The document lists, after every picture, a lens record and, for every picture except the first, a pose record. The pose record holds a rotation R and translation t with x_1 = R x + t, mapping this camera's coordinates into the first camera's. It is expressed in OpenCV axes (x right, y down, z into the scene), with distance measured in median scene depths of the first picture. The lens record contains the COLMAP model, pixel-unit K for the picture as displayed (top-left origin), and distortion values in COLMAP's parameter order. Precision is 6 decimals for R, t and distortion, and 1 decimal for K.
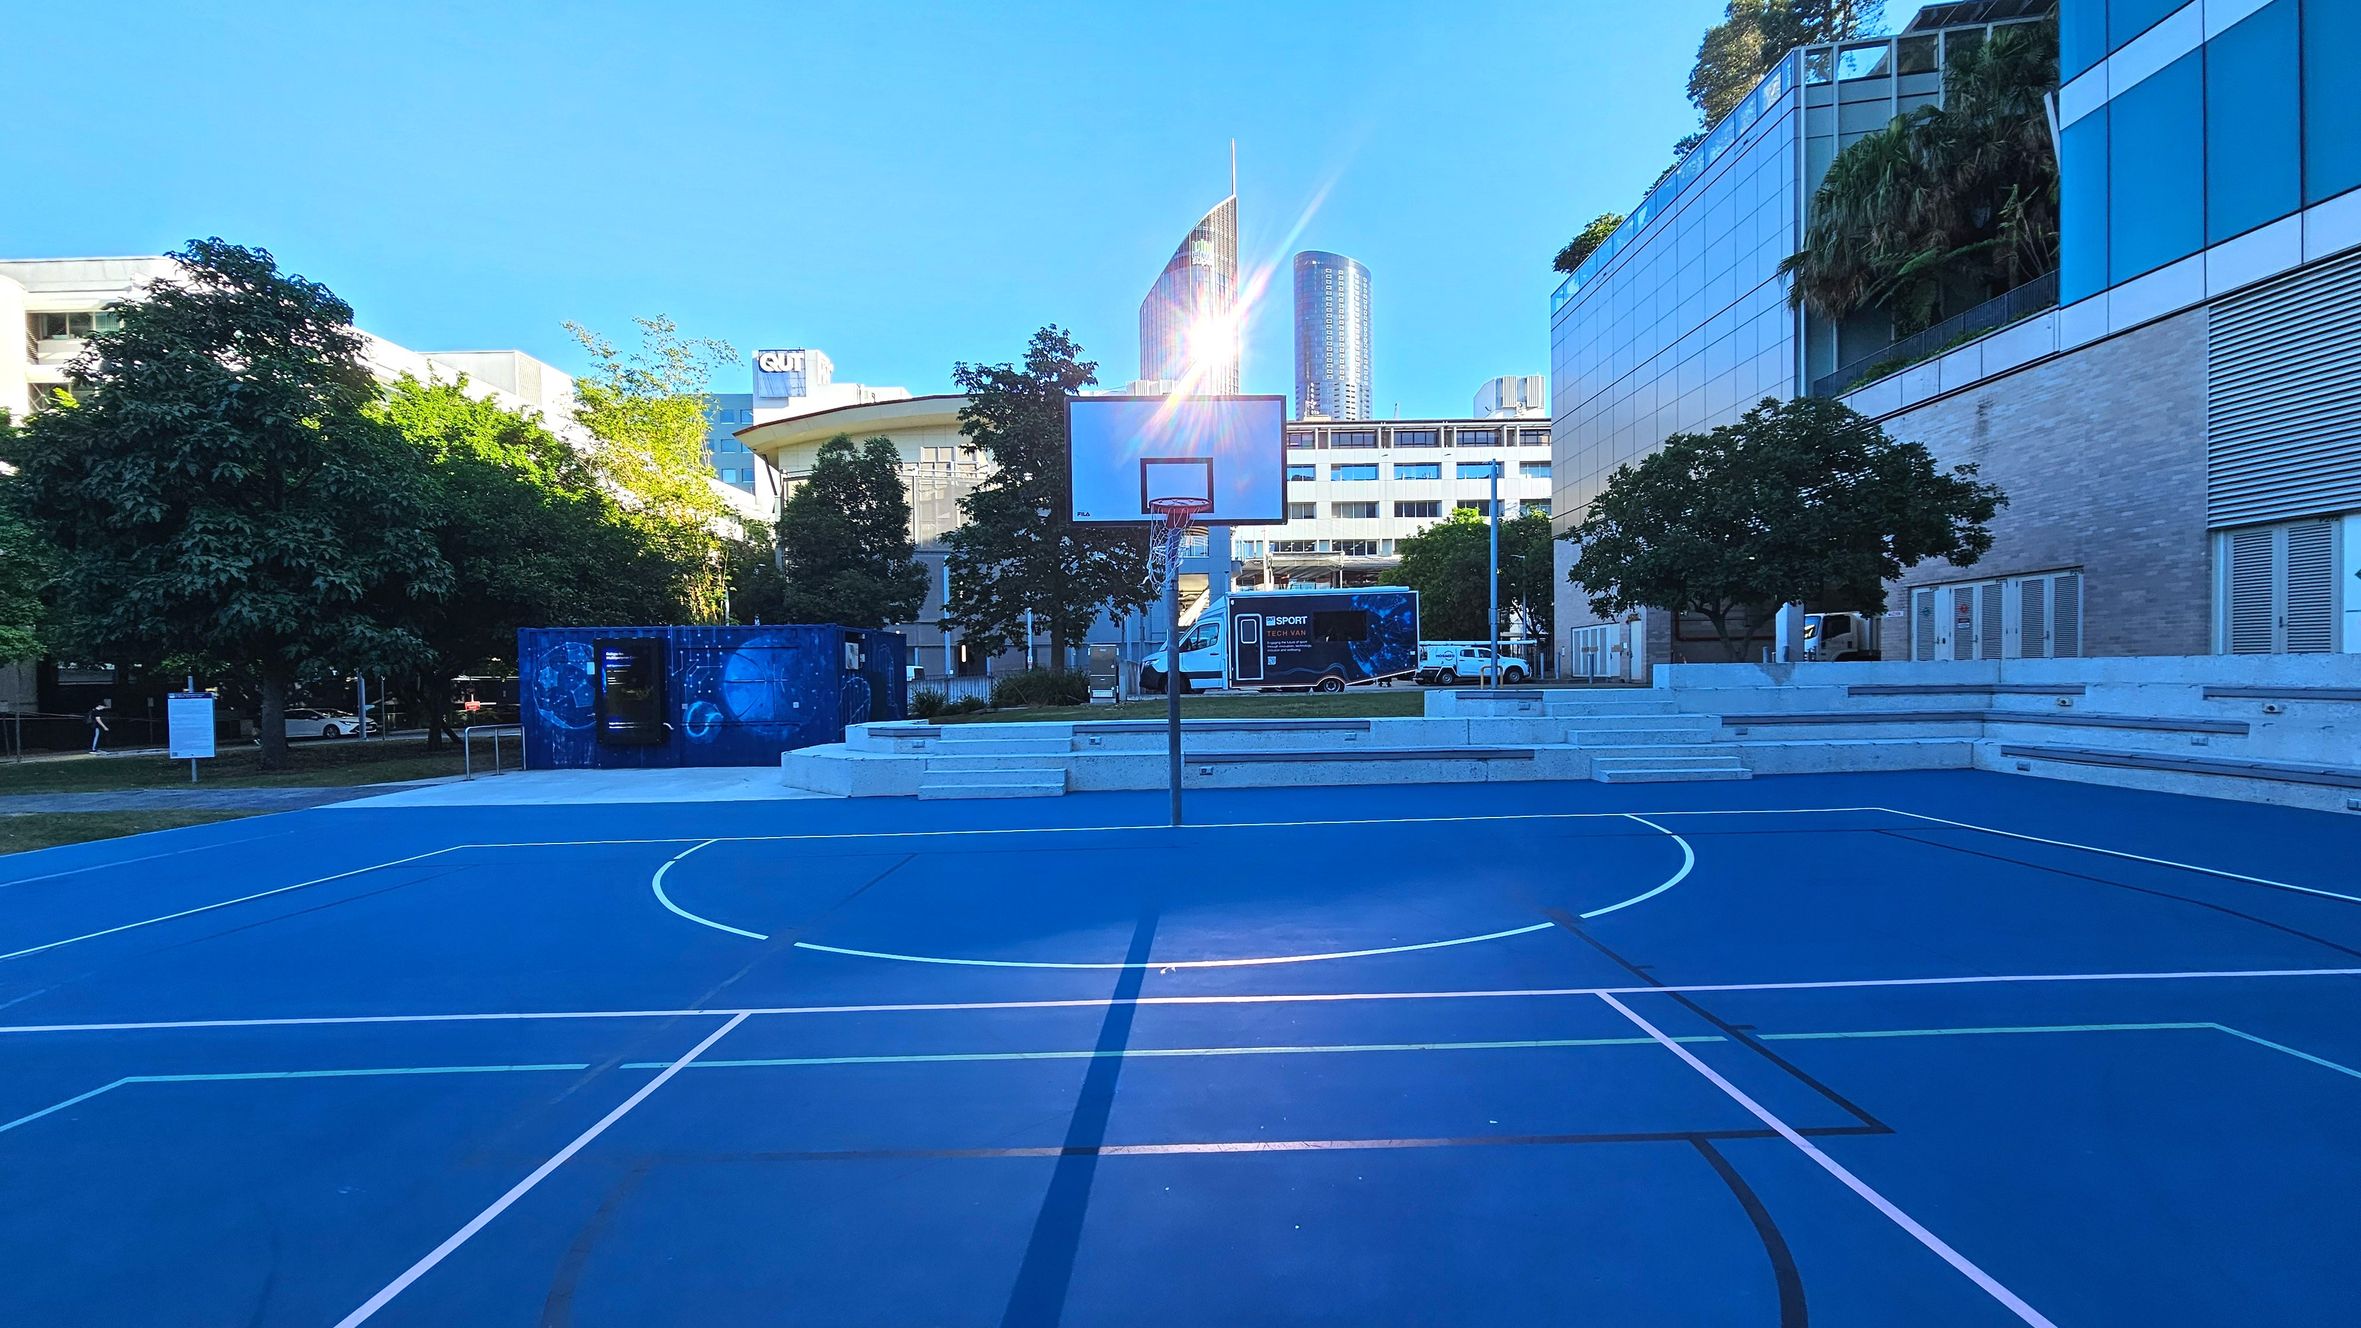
lens RADIAL K [[963.7, 0, 1184.9], [0, 963.7, 695.3], [0, 0, 1]] dist [0.000647, -0.001806]
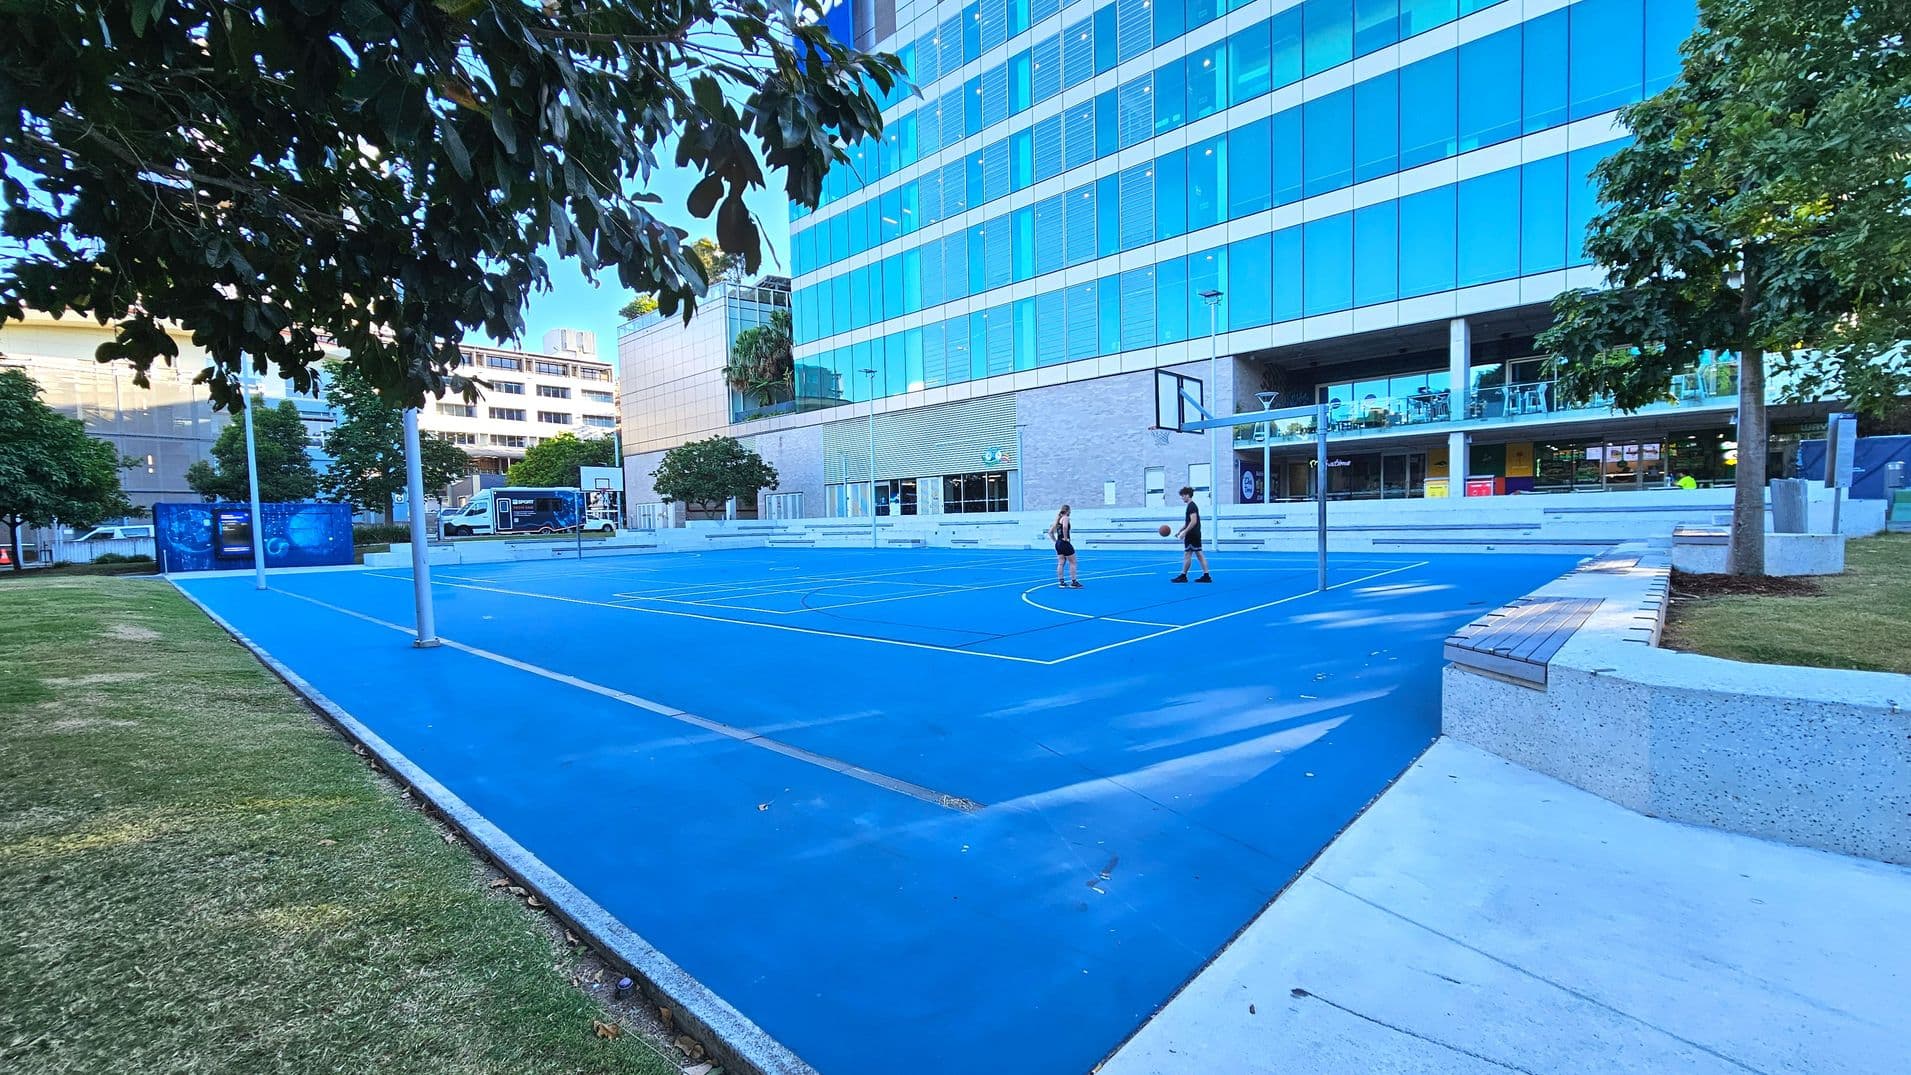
lens RADIAL K [[780.0, 0, 957.2], [0, 780.0, 563.6], [0, 0, 1]] dist [0.000647, -0.001806]
pose [[0.687594, -0.039893, 0.724999, -0.700851], [0.027756, 0.999204, 0.028657, 0.054964], [-0.725565, 0.000419, 0.688154, -1.294835]]
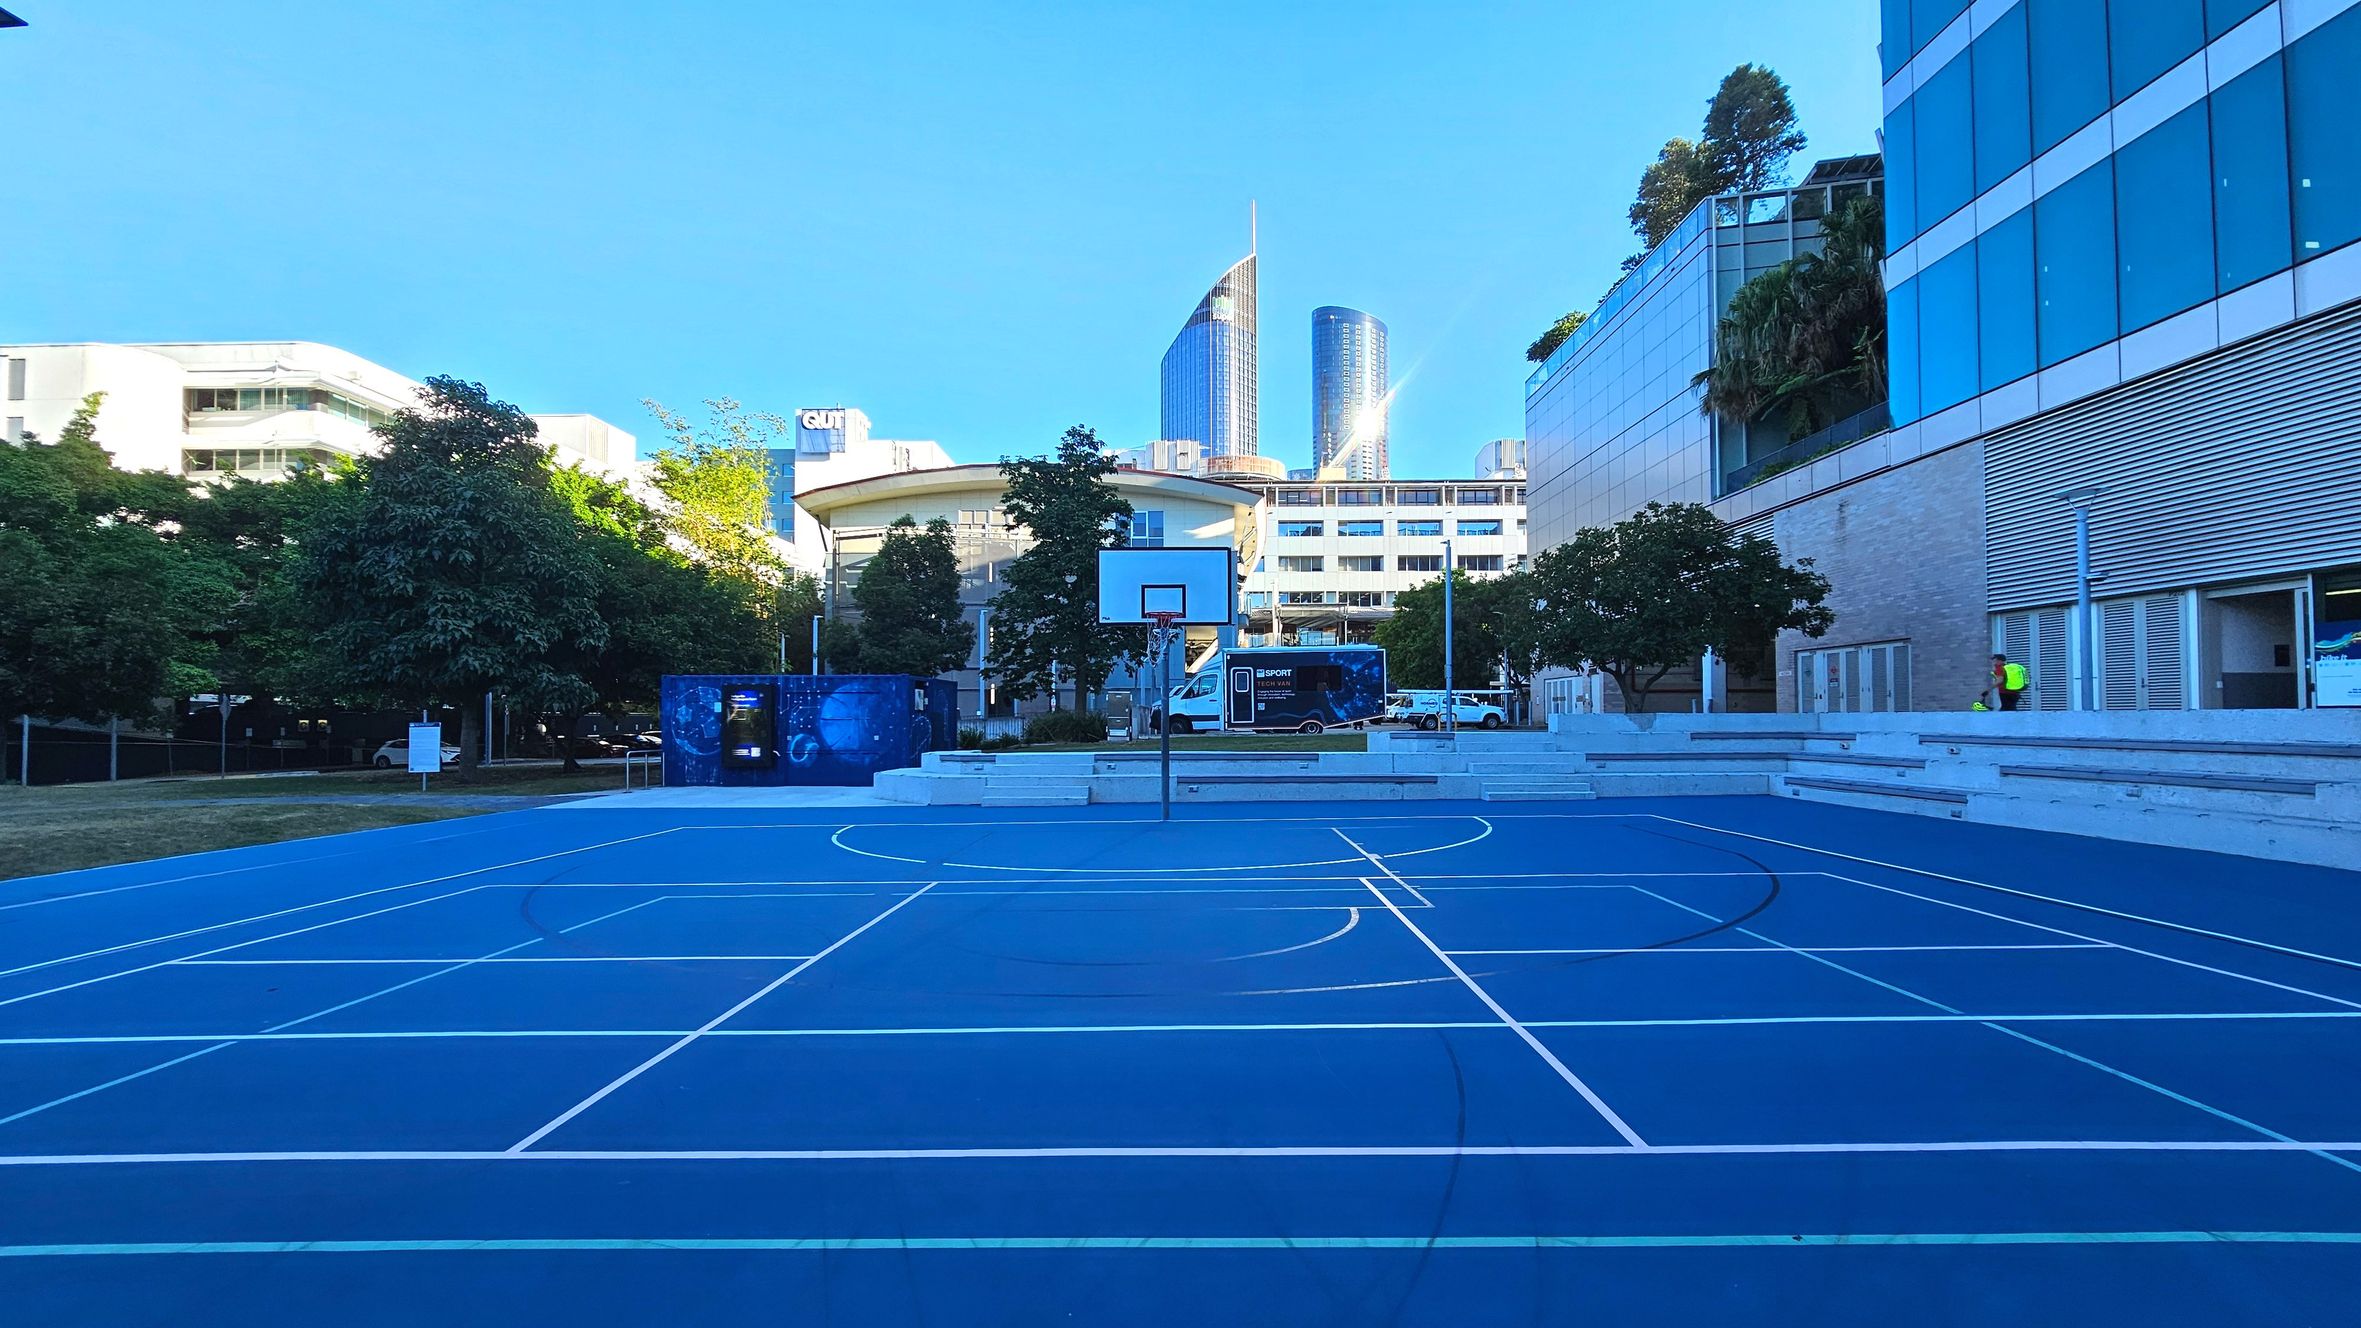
lens RADIAL K [[963.7, 0, 1184.5], [0, 963.7, 697.0], [0, 0, 1]] dist [0.000647, -0.001806]
pose [[0.999768, 0.011082, -0.018446, 0.024030], [-0.011864, 0.999012, -0.042826, 0.005599], [0.017953, 0.043035, 0.998912, -0.254307]]
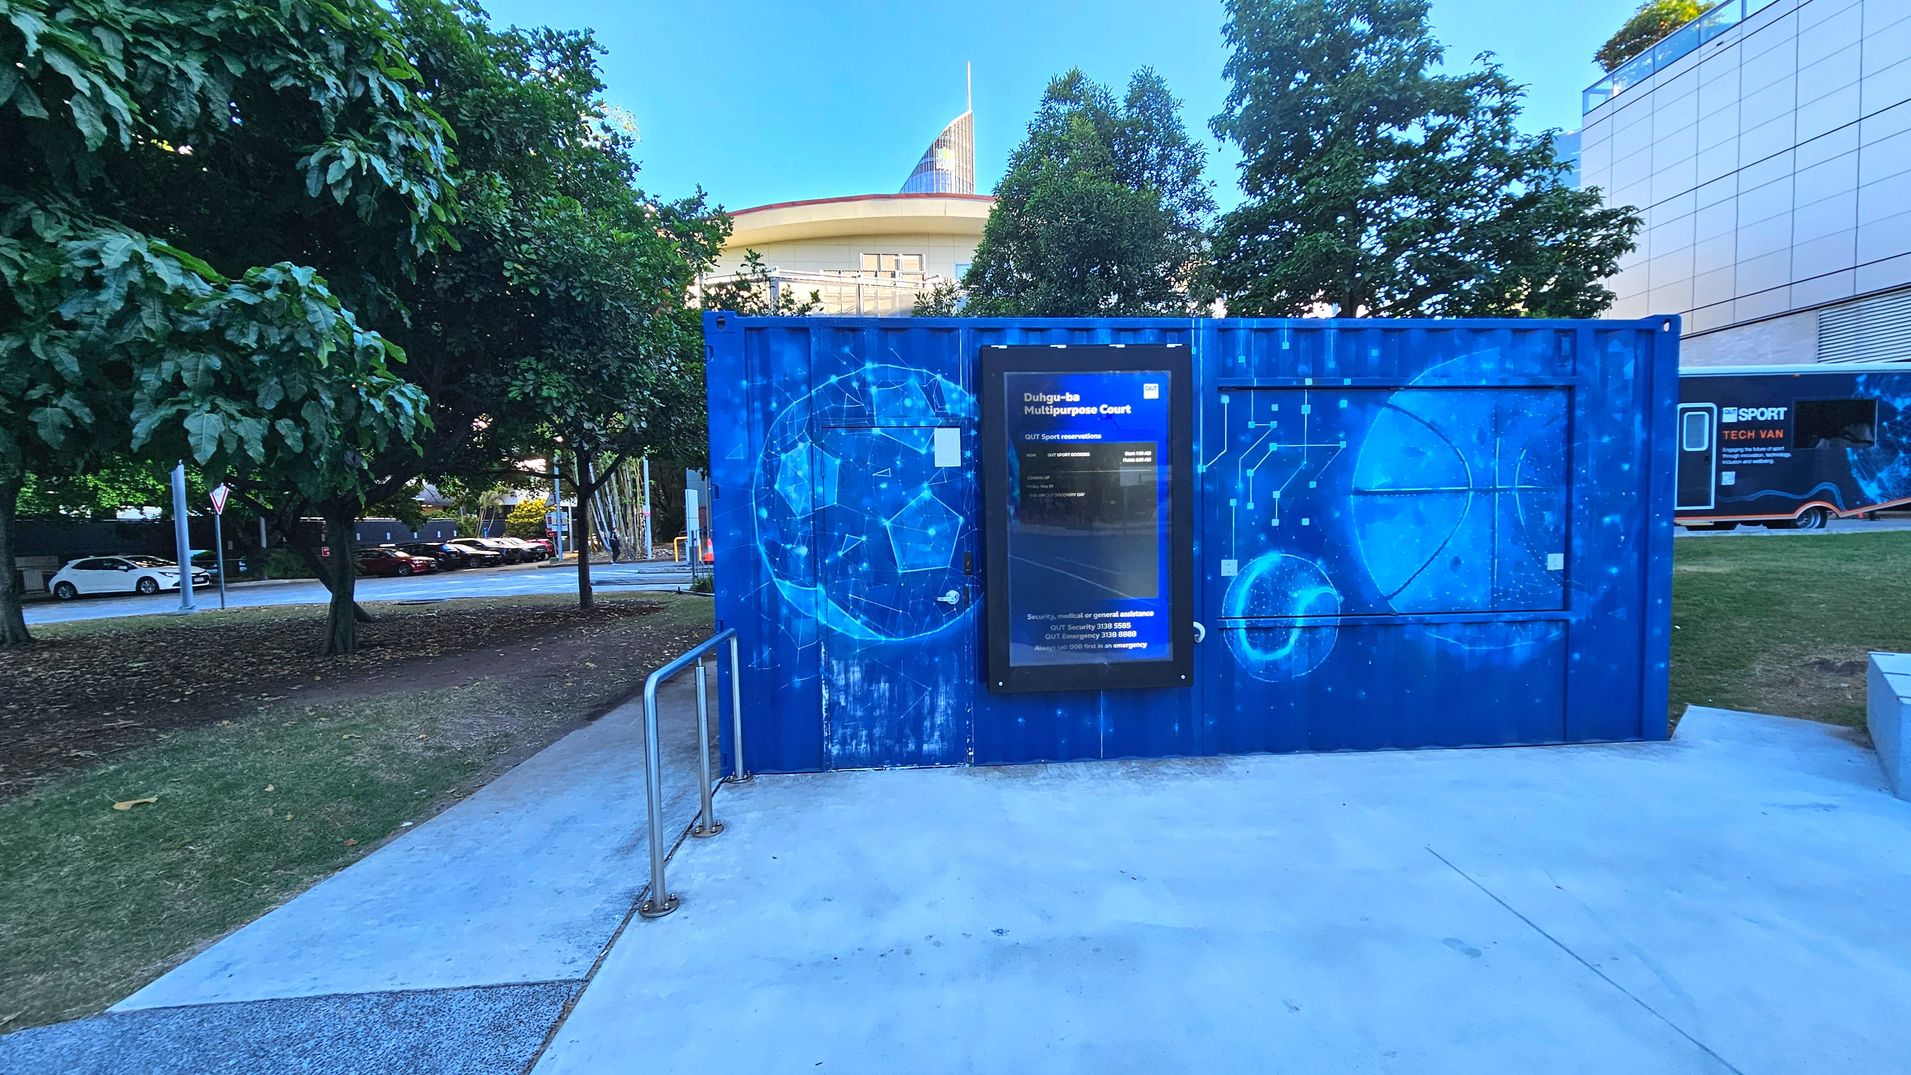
lens RADIAL K [[780.0, 0, 968.0], [0, 780.0, 567.7], [0, 0, 1]] dist [0.000647, -0.001806]
pose [[0.997207, -0.006019, 0.074449, -0.606896], [0.003021, 0.999183, 0.040306, 0.000520], [-0.074631, -0.039968, 0.996410, 0.721215]]
